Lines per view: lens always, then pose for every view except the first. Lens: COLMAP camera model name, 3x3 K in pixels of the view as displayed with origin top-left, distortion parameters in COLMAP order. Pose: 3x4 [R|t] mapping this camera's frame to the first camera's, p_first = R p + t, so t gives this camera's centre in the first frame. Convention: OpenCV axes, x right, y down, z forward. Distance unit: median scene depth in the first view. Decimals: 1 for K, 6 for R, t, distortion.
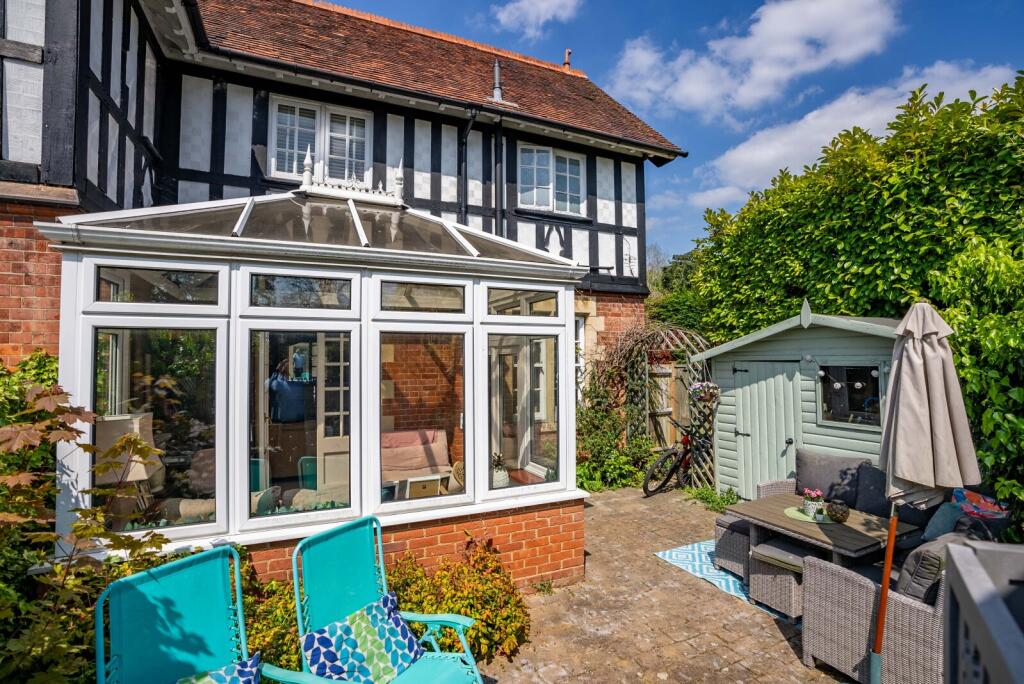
lens RADIAL K [[498.0, 0, 512.0], [0, 498.0, 342.0], [0, 0, 1]] dist [-0.060742, 0.024825]
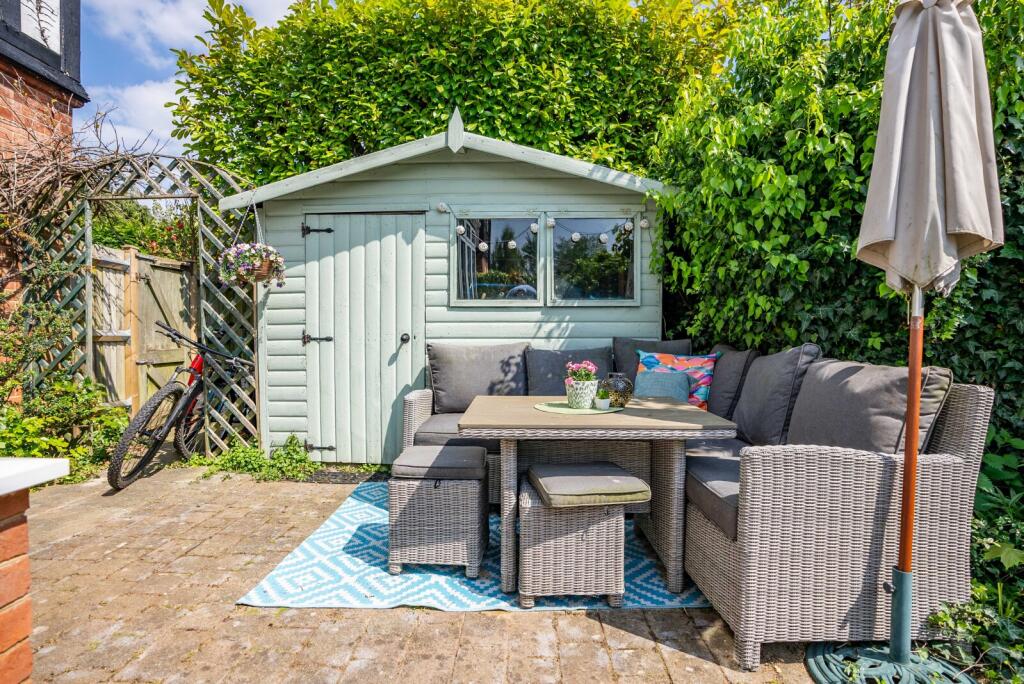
lens RADIAL K [[498.0, 0, 512.0], [0, 498.0, 342.0], [0, 0, 1]] dist [-0.060742, 0.024825]
pose [[0.435311, 0.004400, 0.900270, 0.035885], [-0.025112, 0.999658, 0.007257, 0.177532], [-0.899930, -0.025766, 0.435272, 0.521517]]
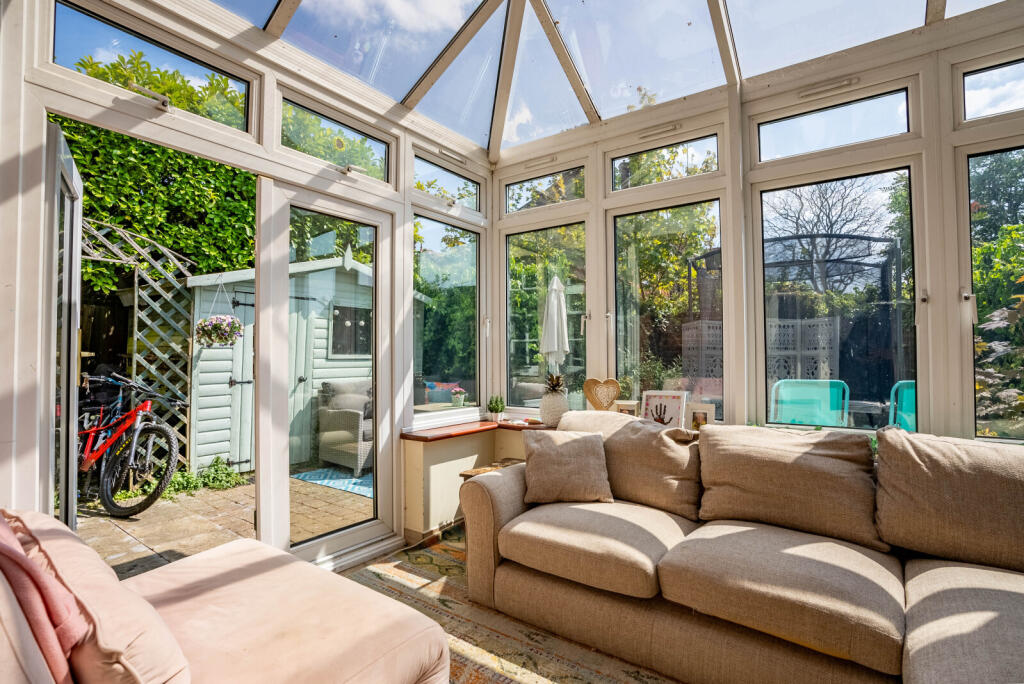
lens RADIAL K [[471.6, 0, 512.0], [0, 471.6, 342.0], [0, 0, 1]] dist [0.000838, 0.000581]
pose [[-0.487615, 0.035055, 0.872355, -0.426645], [-0.015528, 0.998687, -0.048811, 0.148900], [-0.872921, -0.037347, -0.486431, 0.972036]]
